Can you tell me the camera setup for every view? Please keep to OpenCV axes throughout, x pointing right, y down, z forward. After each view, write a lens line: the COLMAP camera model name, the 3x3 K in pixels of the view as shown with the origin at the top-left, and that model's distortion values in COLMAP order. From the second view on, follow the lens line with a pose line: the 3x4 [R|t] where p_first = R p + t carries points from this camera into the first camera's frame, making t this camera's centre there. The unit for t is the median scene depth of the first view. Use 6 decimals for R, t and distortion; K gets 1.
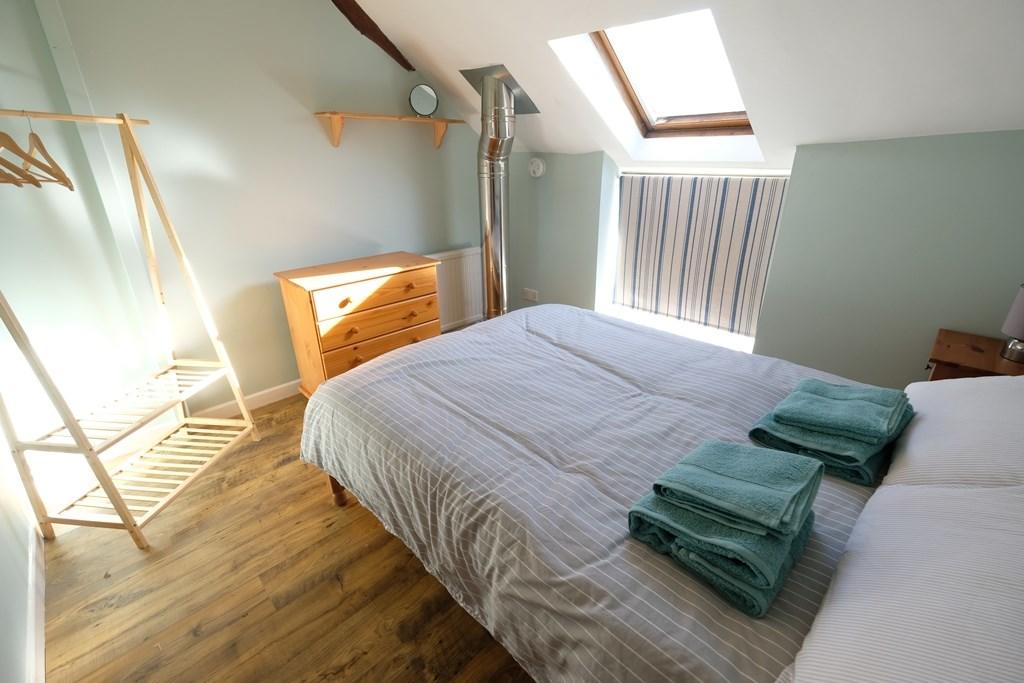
lens RADIAL K [[447.8, 0, 513.1], [0, 447.8, 339.7], [0, 0, 1]] dist [-0.001202, -0.000212]
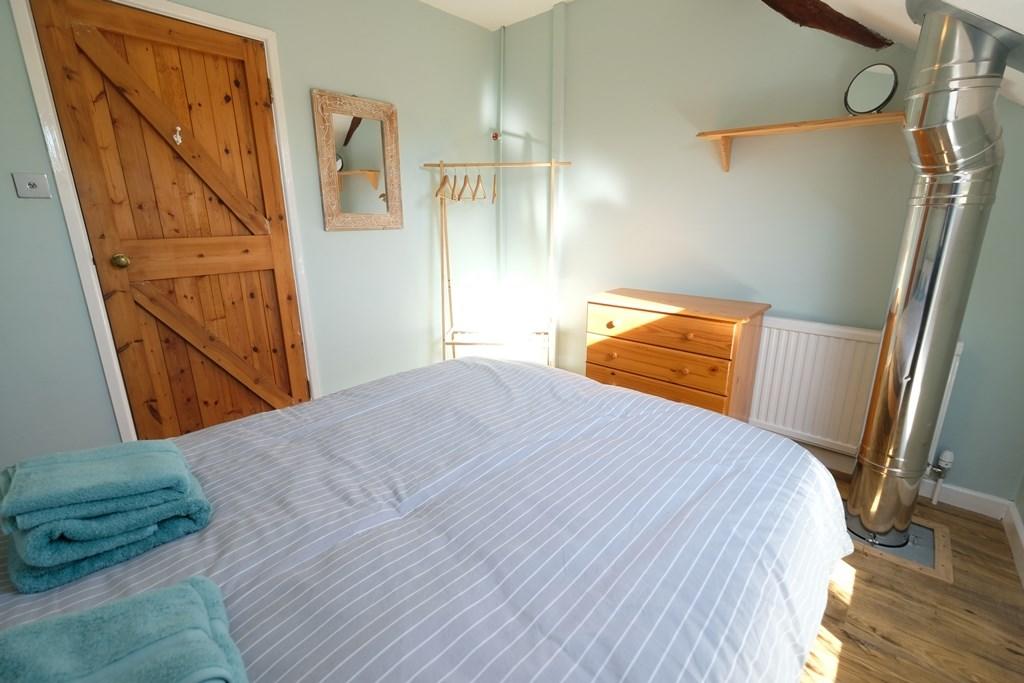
lens RADIAL K [[447.8, 0, 511.7], [0, 447.8, 341.9], [0, 0, 1]] dist [-0.001202, -0.000212]
pose [[0.066337, 0.277514, -0.958429, 0.751594], [-0.380941, 0.894829, 0.232732, -0.256273], [0.922216, 0.349666, 0.165077, 0.852661]]
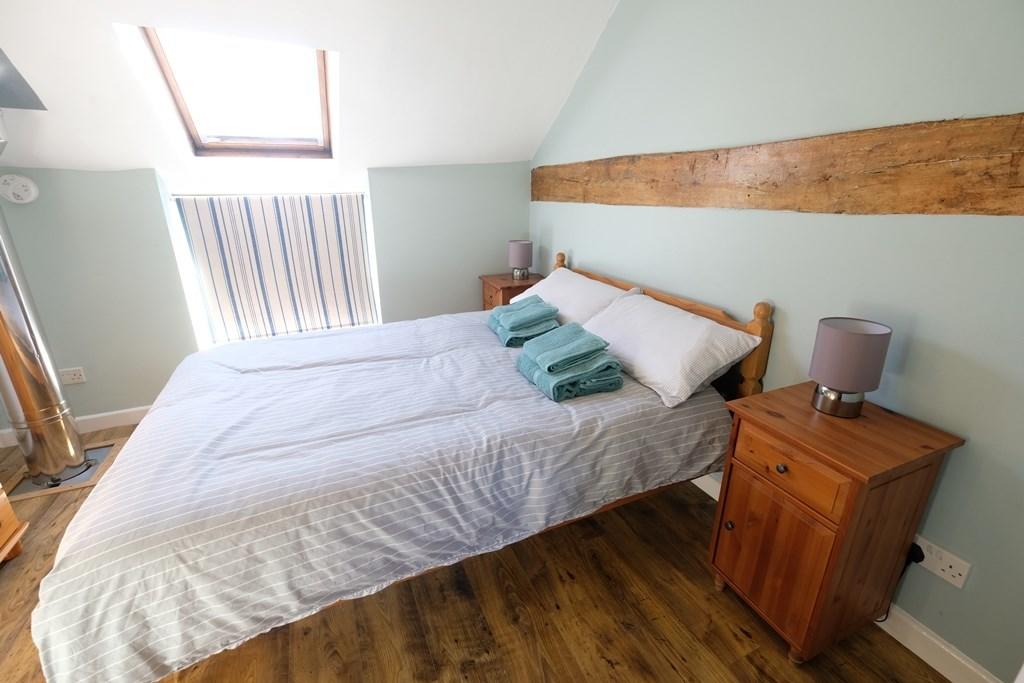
lens RADIAL K [[447.8, 0, 515.4], [0, 447.8, 341.5], [0, 0, 1]] dist [-0.001202, -0.000212]
pose [[0.337183, -0.300552, 0.892175, -0.670373], [0.360790, 0.916571, 0.172416, -0.045376], [-0.869562, 0.263752, 0.417488, 0.251328]]
